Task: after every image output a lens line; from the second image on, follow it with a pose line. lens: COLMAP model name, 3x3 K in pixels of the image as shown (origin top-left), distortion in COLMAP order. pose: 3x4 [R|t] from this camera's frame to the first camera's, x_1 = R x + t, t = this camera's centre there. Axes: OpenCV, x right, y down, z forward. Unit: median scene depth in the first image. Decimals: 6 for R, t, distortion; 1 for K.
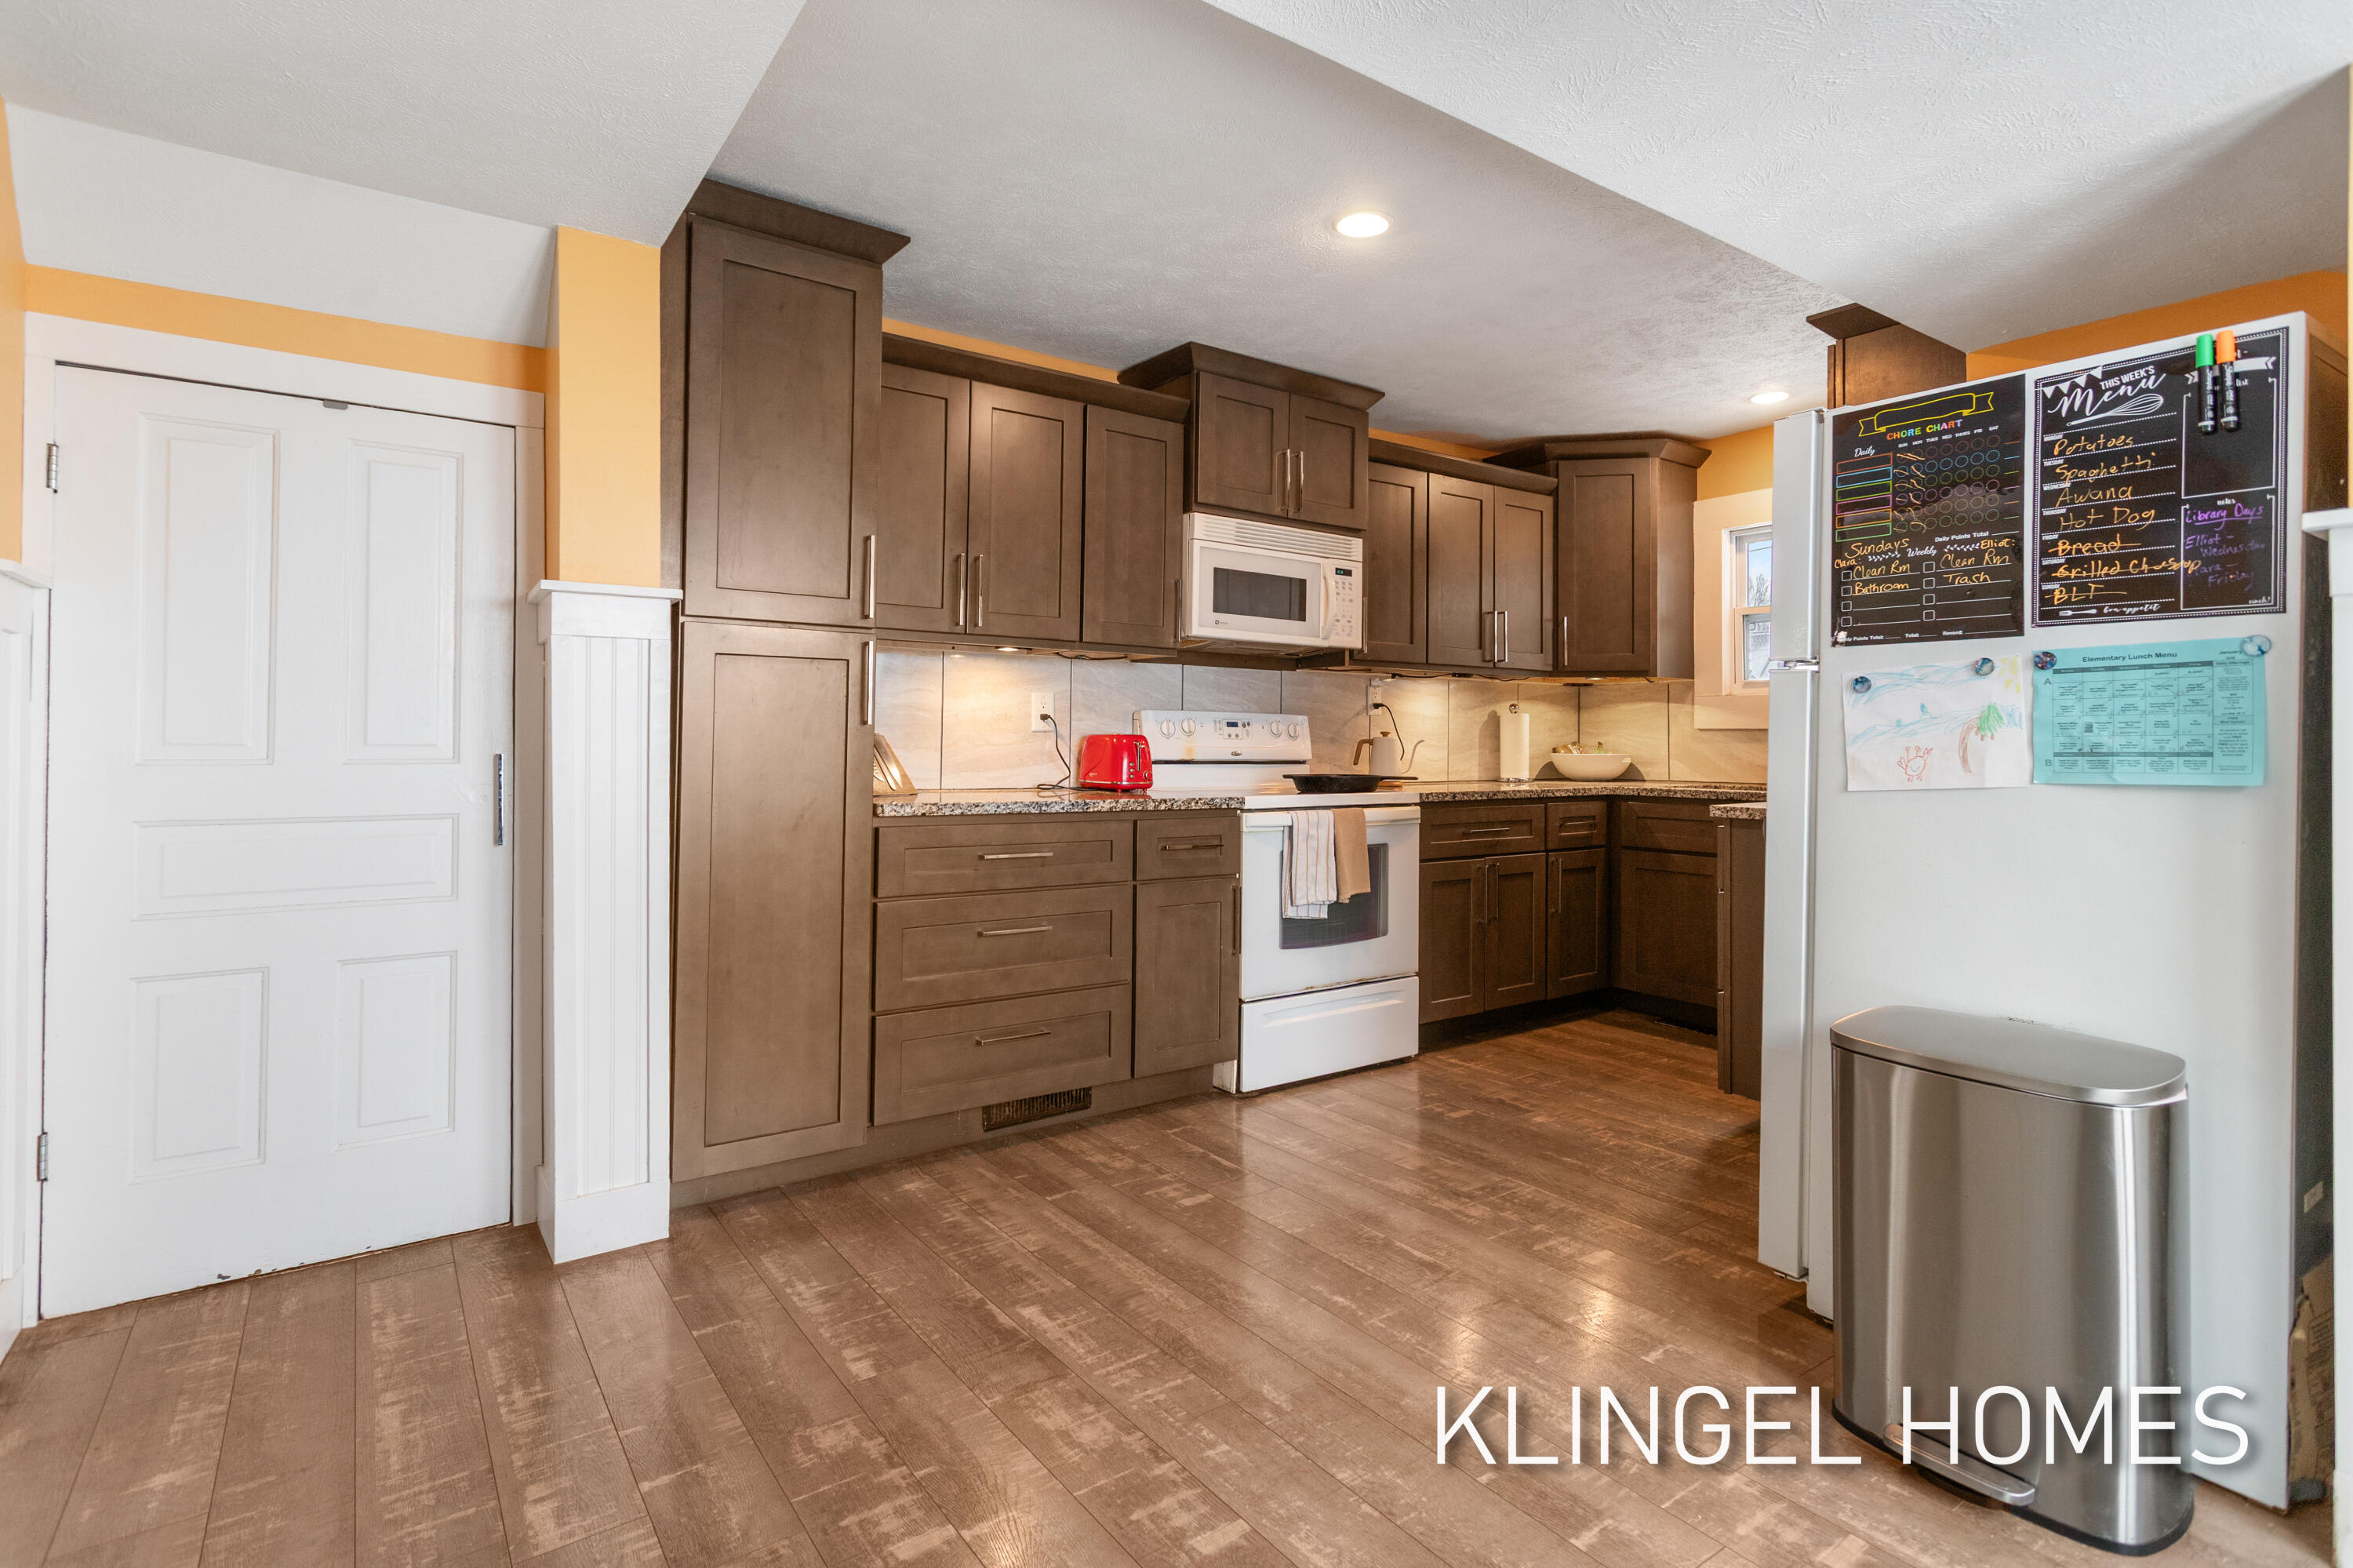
lens RADIAL K [[1138.0, 0, 1163.8], [0, 1138.0, 715.4], [0, 0, 1]] dist [0.002639, 0.000160]
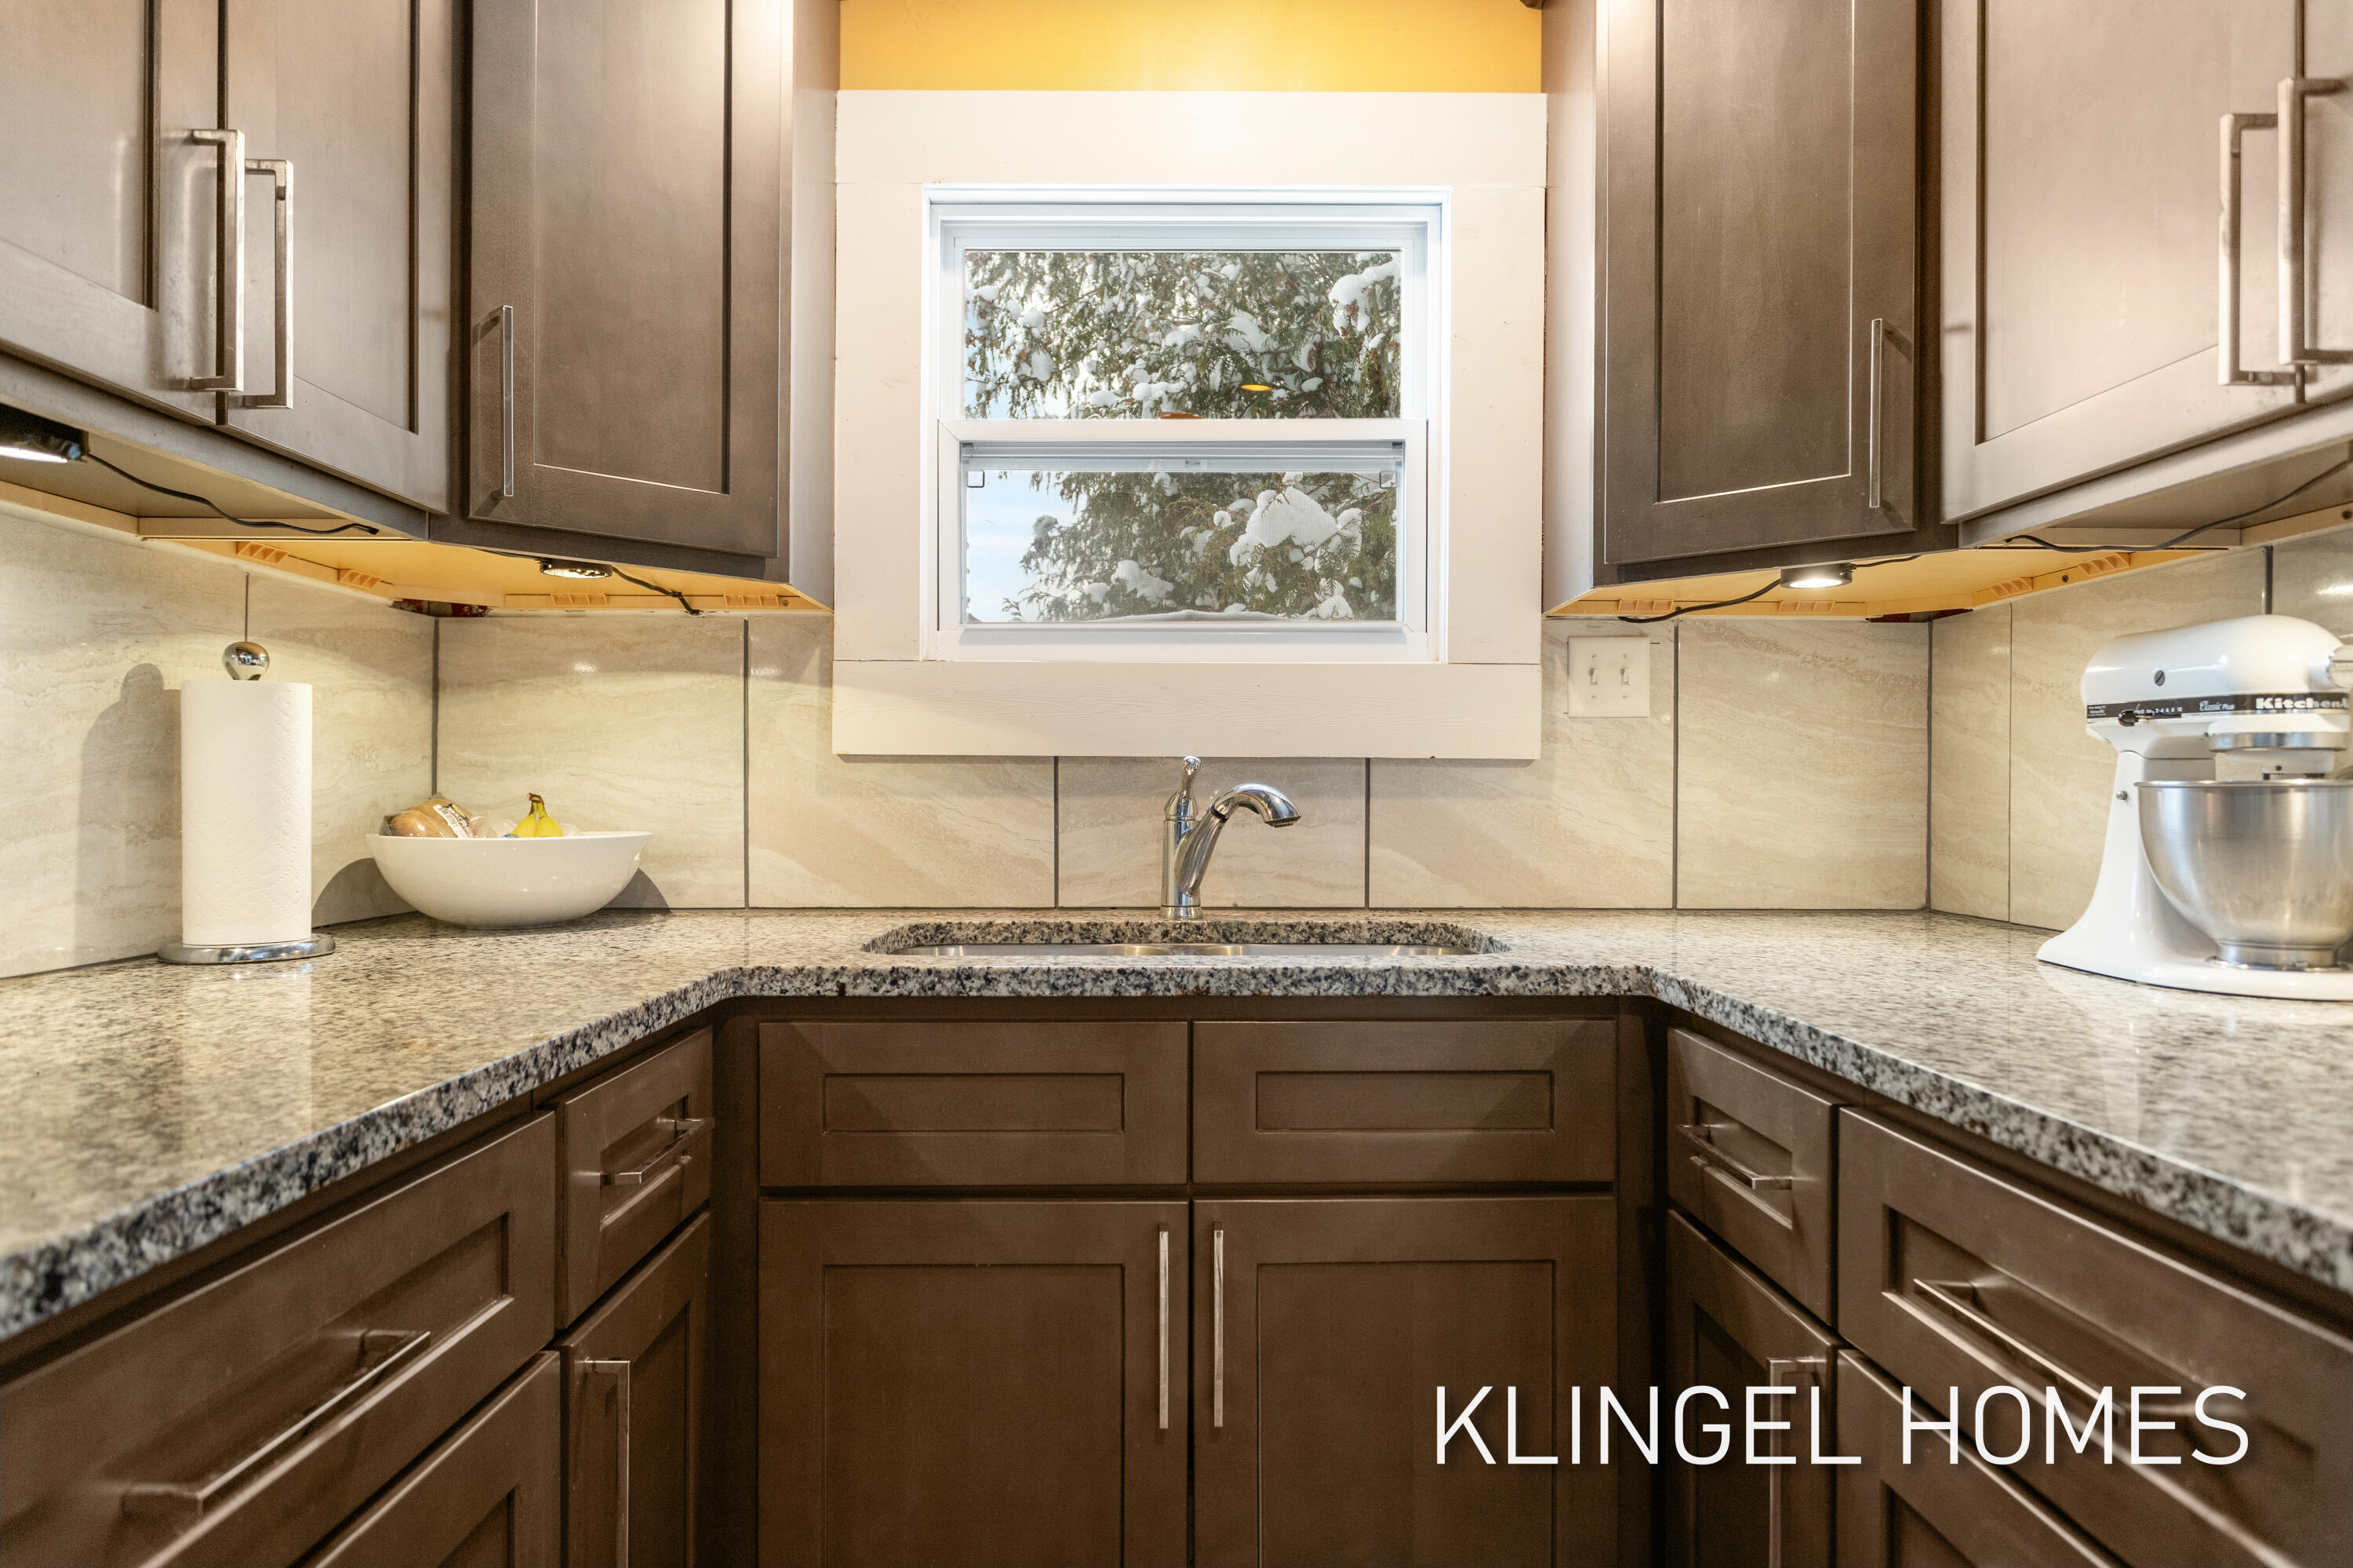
lens RADIAL K [[1464.8, 0, 1172.5], [0, 1464.8, 784.2], [0, 0, 1]] dist [0.000612, 0.001277]
pose [[0.564080, 0.001843, 0.825718, 0.396058], [-0.019282, 0.999754, 0.010941, 0.034007], [-0.825495, -0.022093, 0.563977, 1.644463]]
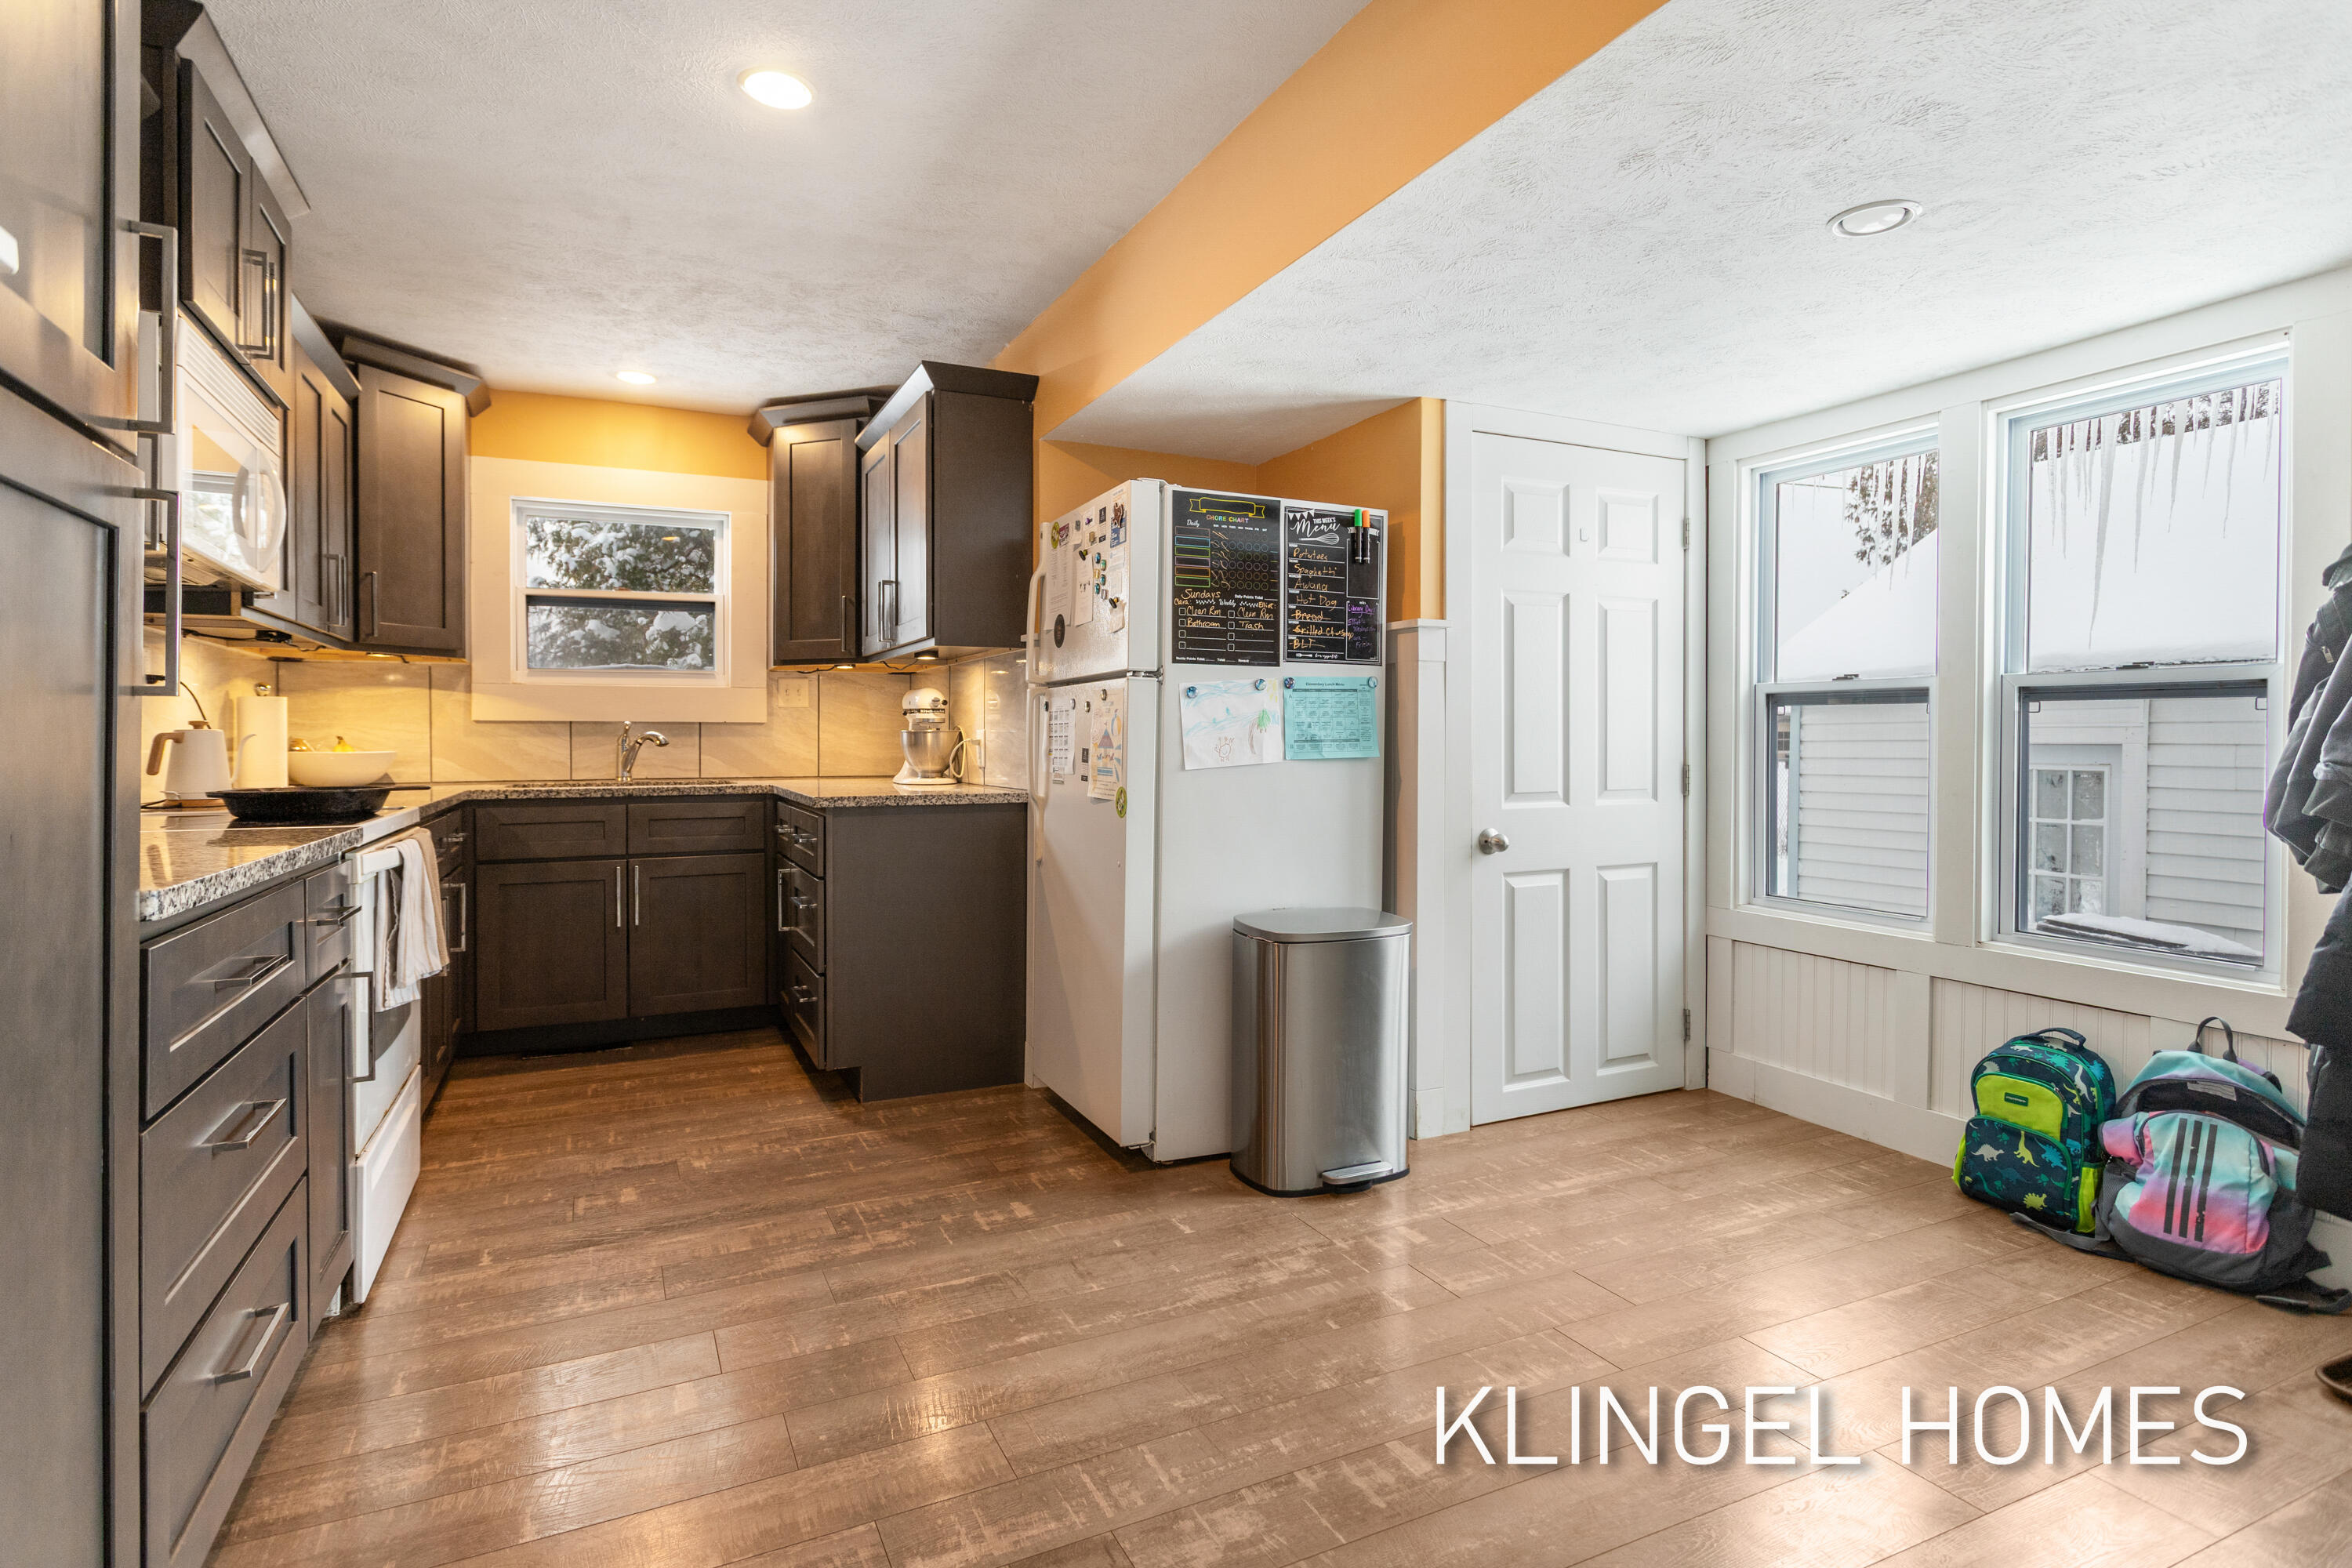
lens RADIAL K [[1210.6, 0, 1179.9], [0, 1210.6, 745.9], [0, 0, 1]] dist [-0.003003, 0.000275]
pose [[0.166311, -0.010874, 0.986013, -0.854489], [-0.020043, 0.999695, 0.014406, 0.017292], [-0.985870, -0.022158, 0.166042, 0.787092]]
